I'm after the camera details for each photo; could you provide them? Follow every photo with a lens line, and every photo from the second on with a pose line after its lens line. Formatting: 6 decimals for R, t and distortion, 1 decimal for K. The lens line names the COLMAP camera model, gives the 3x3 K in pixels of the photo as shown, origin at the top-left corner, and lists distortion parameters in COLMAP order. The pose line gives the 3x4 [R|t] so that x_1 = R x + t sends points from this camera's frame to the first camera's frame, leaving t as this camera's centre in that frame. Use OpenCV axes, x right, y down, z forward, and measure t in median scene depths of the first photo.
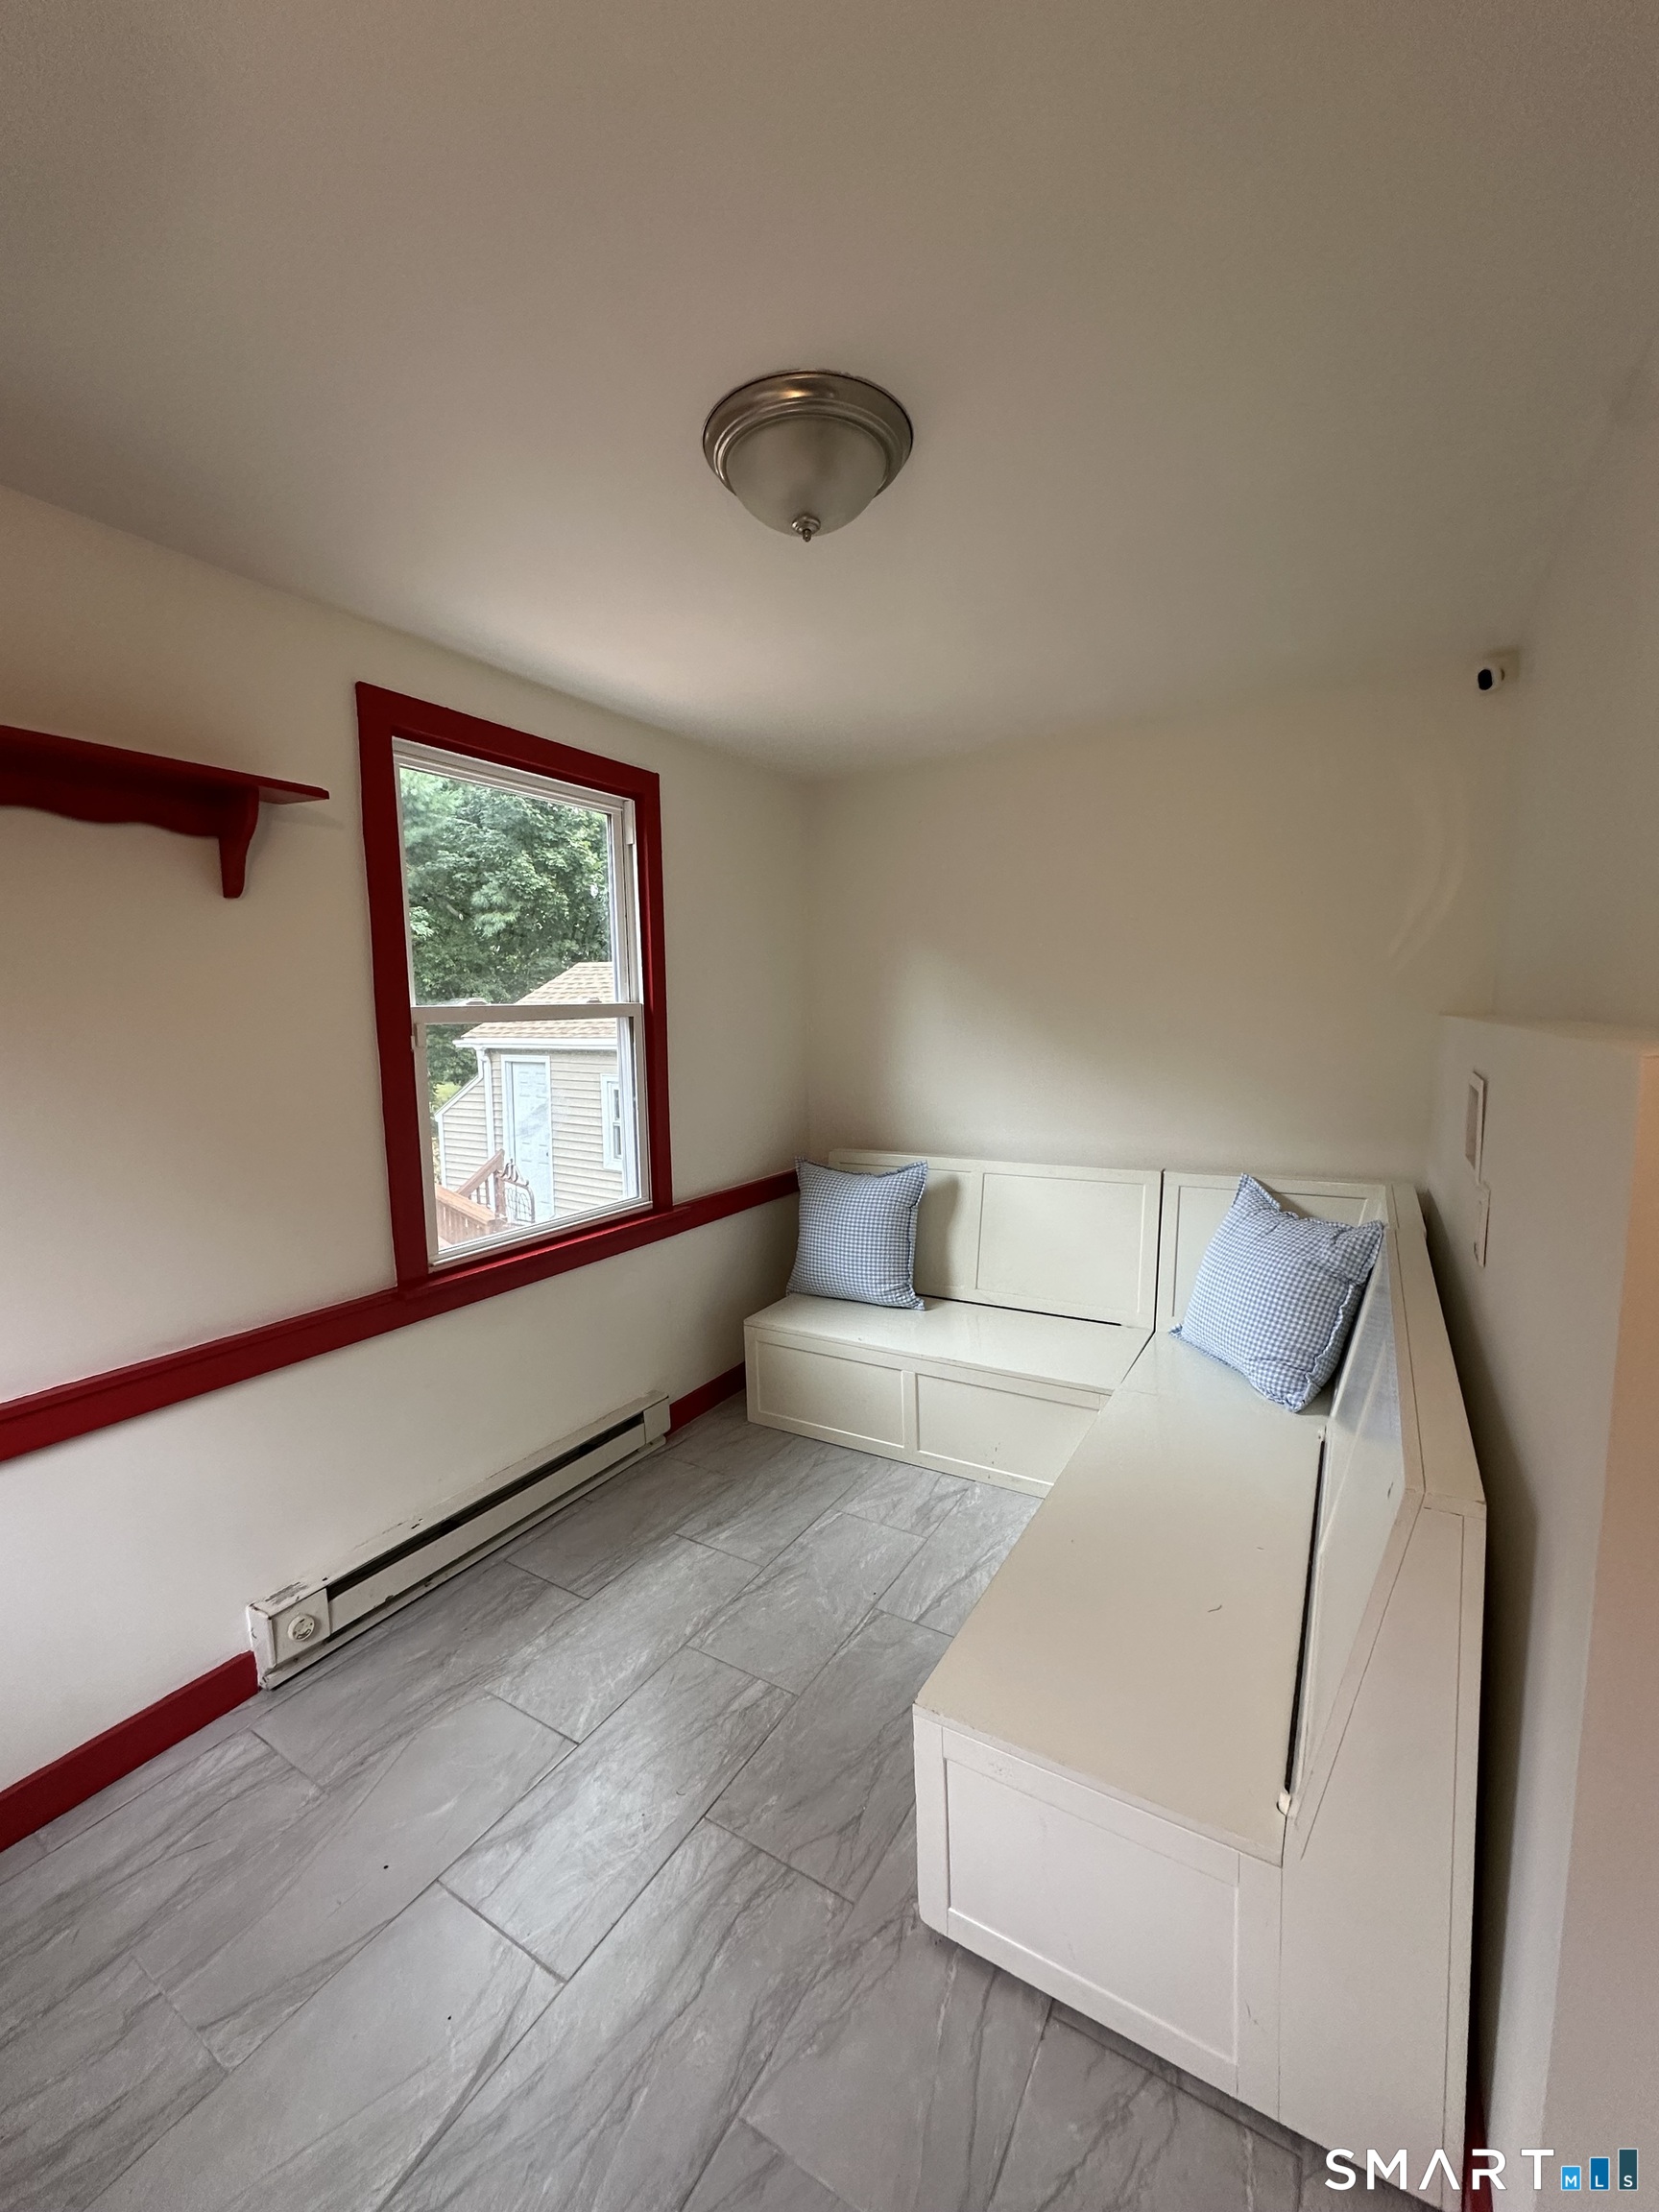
lens RADIAL K [[885.1, 0, 829.5], [0, 885.1, 1106.0], [0, 0, 1]] dist [-0.002514, 0.000698]
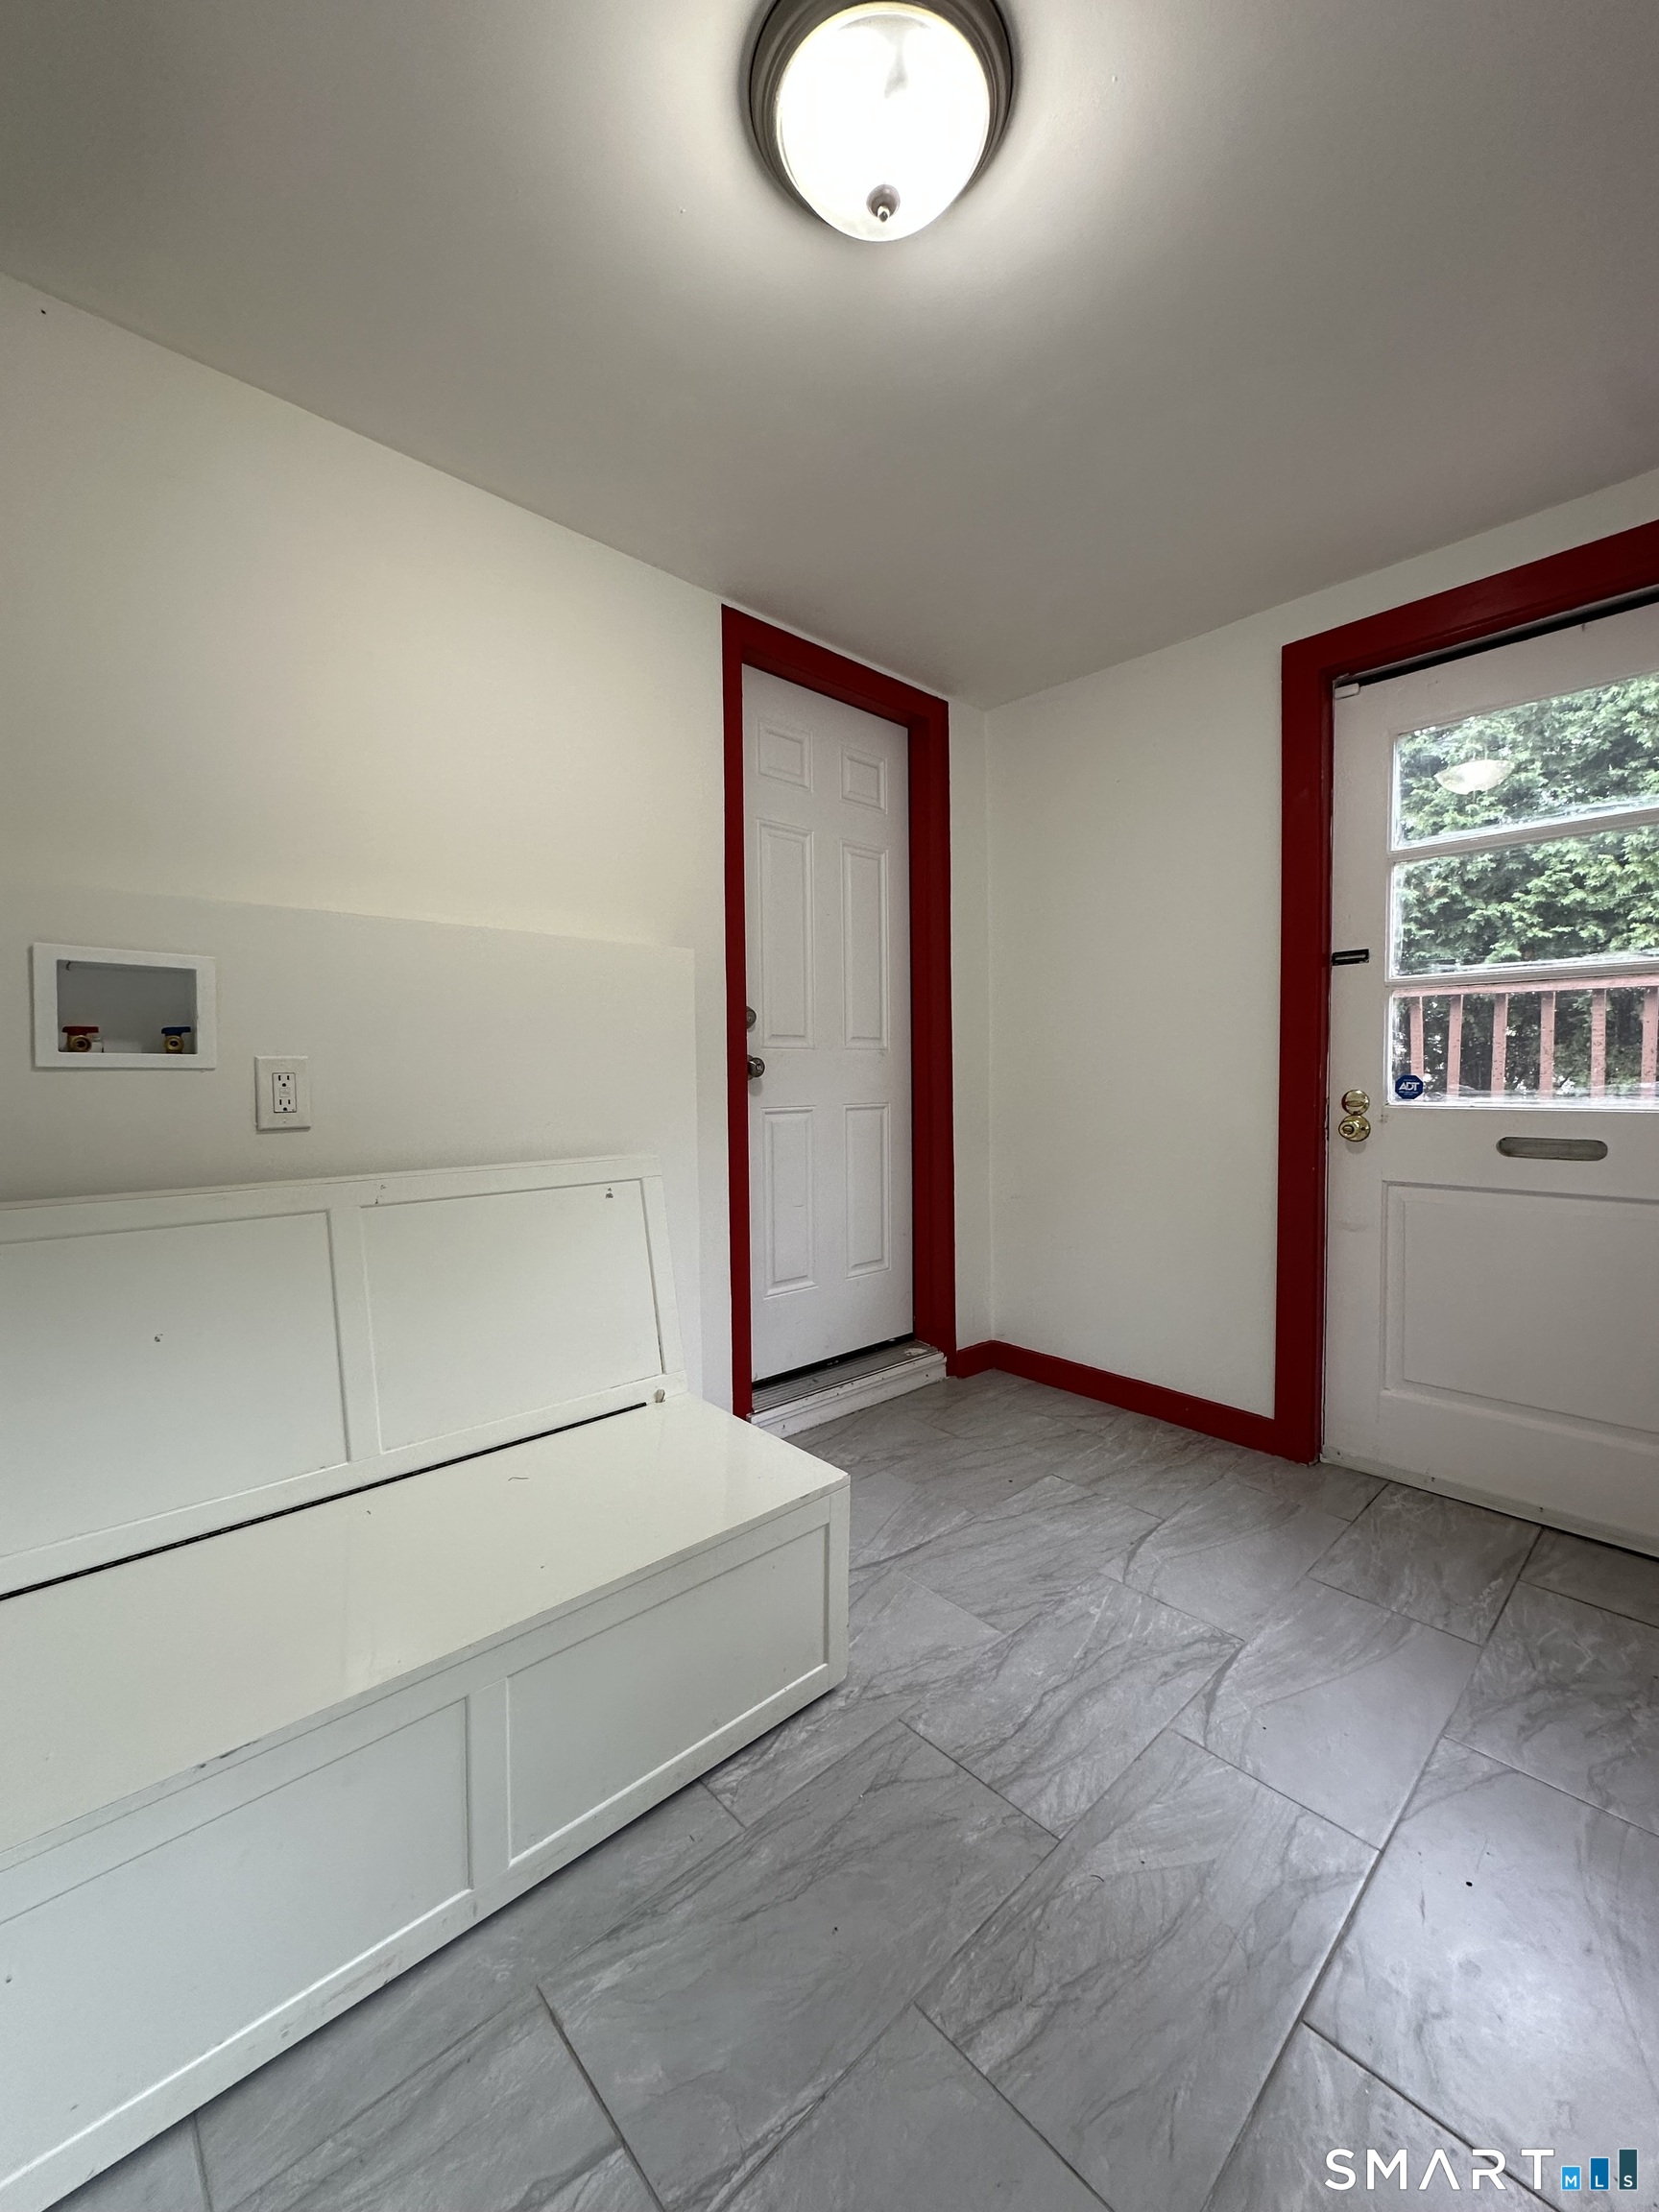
lens RADIAL K [[885.1, 0, 829.5], [0, 885.1, 1106.0], [0, 0, 1]] dist [-0.002514, 0.000698]
pose [[-0.963156, 0.012350, 0.268658, -0.124031], [0.051861, 0.988725, 0.140476, 0.023910], [-0.263894, 0.149233, -0.952937, 1.293888]]
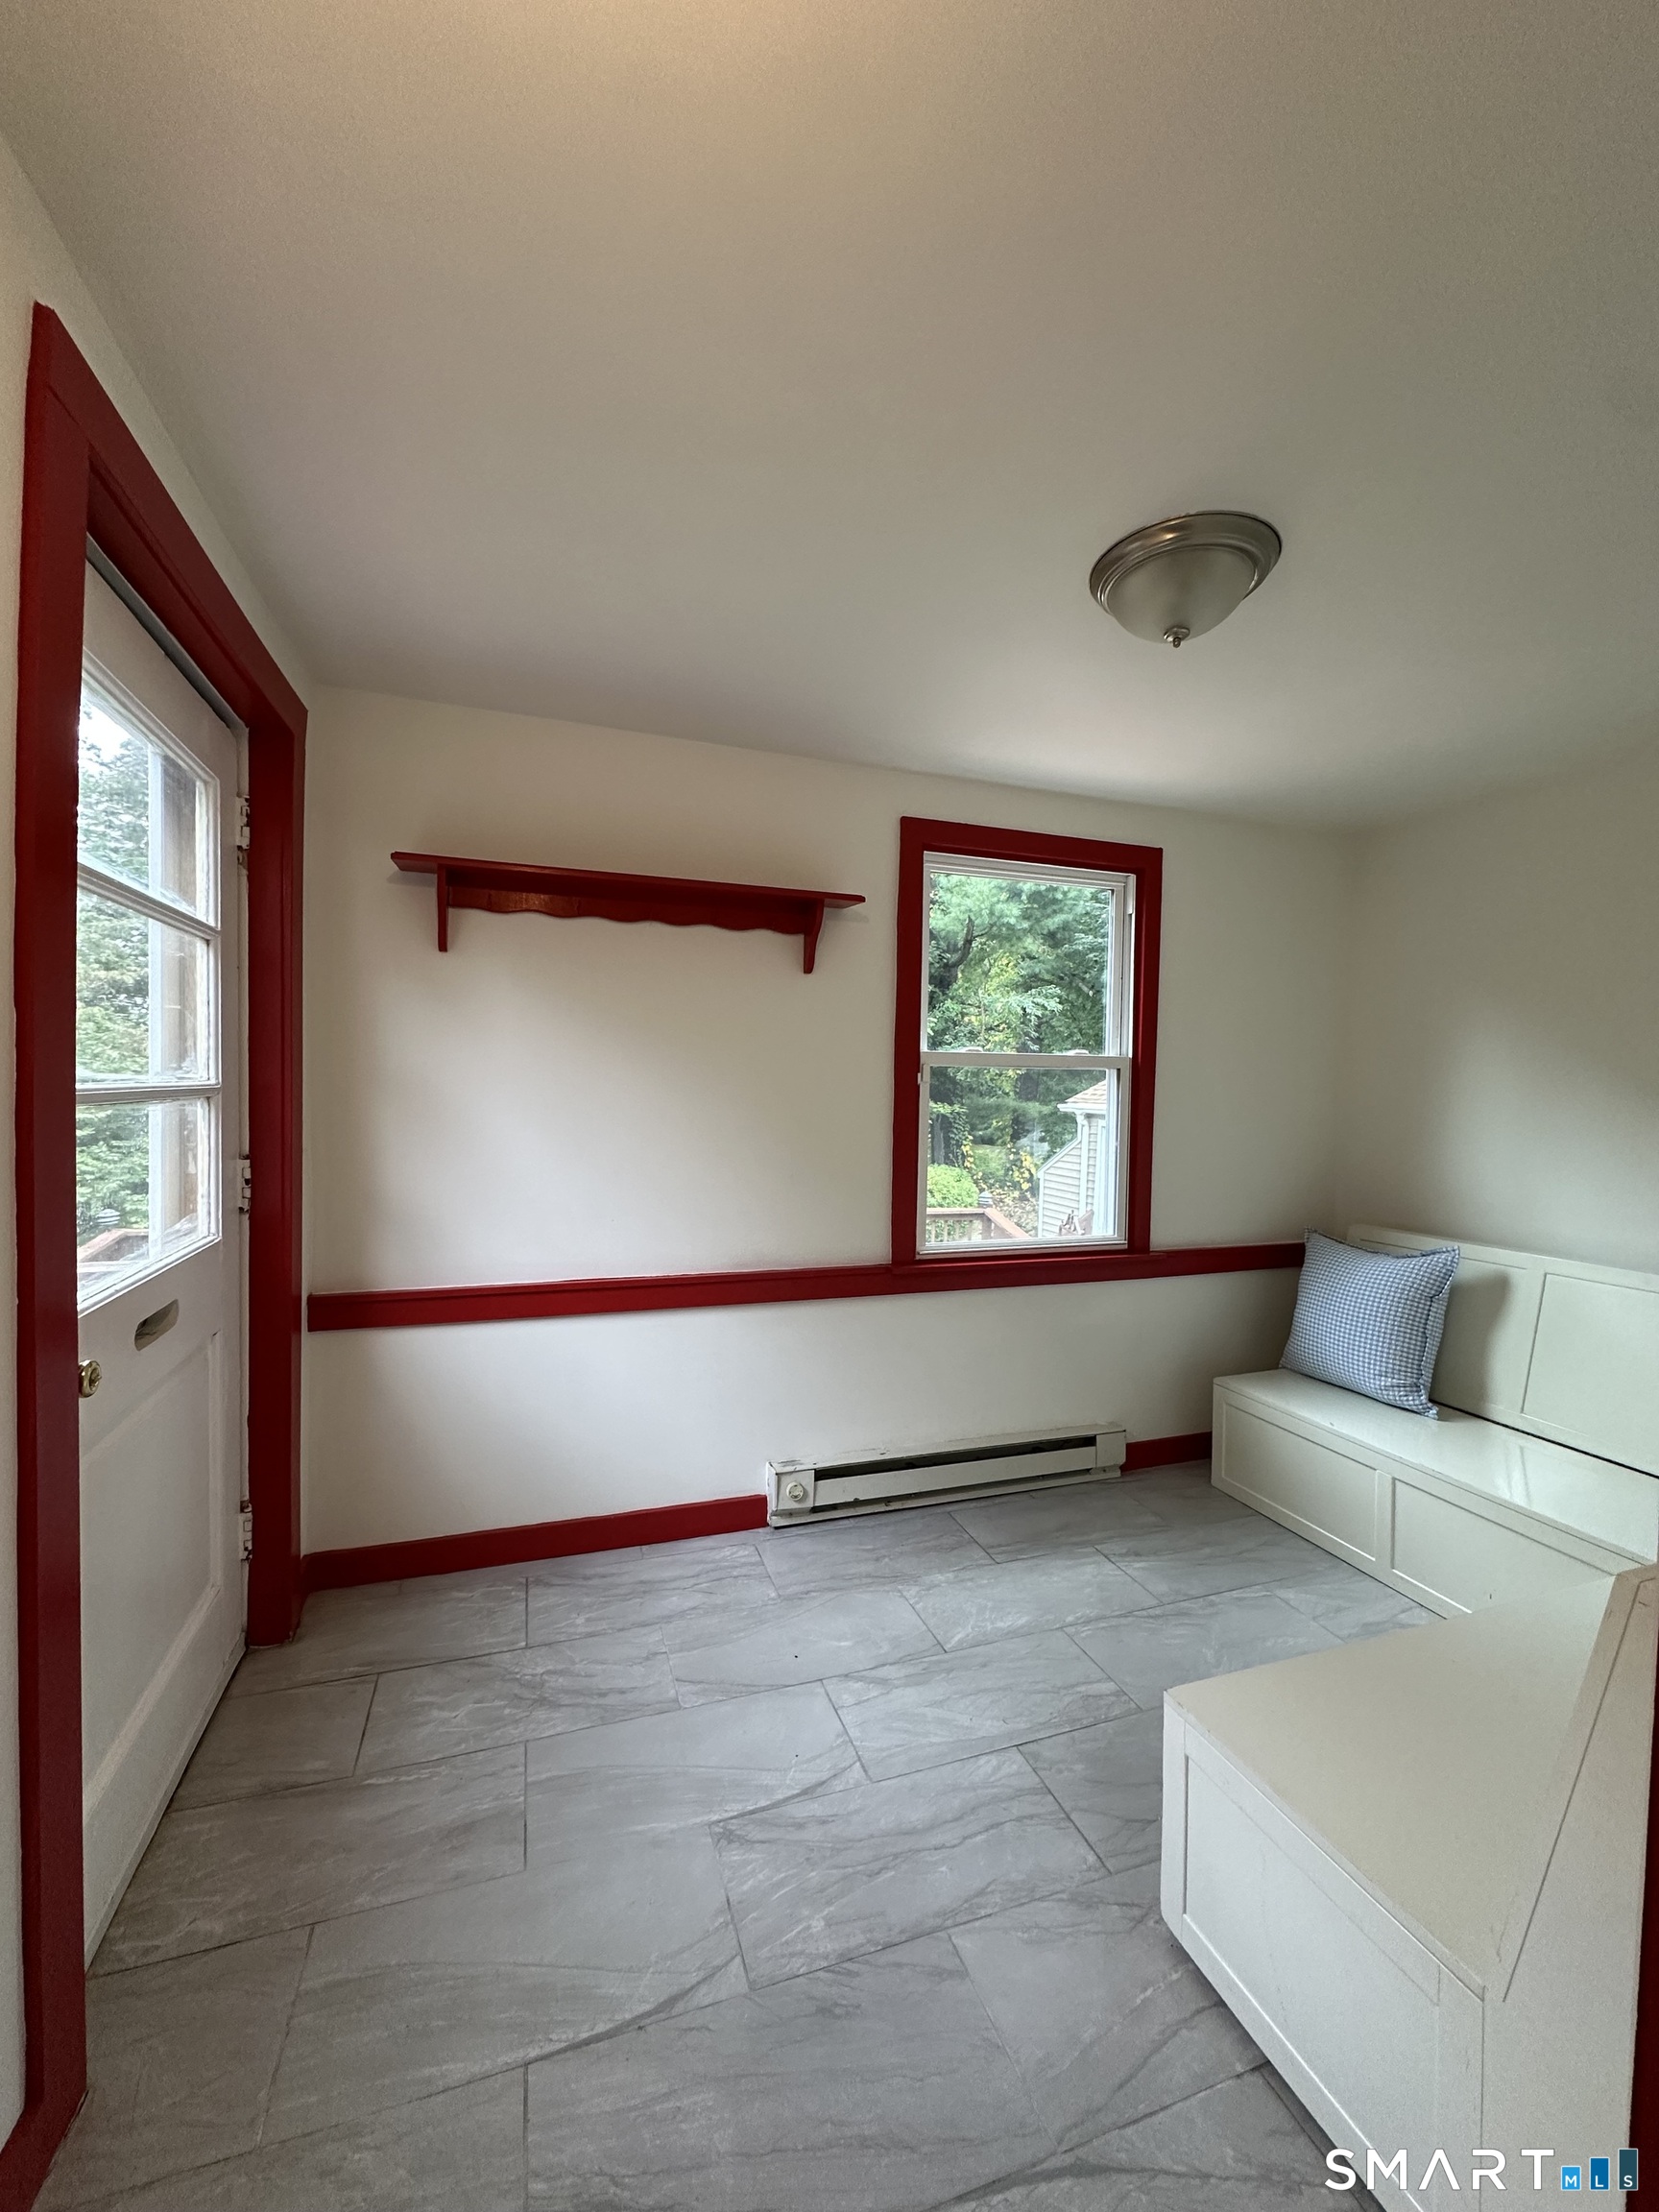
lens RADIAL K [[885.1, 0, 829.5], [0, 885.1, 1106.0], [0, 0, 1]] dist [-0.002514, 0.000698]
pose [[0.770514, 0.050693, -0.635404, 0.269149], [-0.104098, 0.993457, -0.046974, 0.045817], [0.628866, 0.102338, 0.770749, -0.088836]]
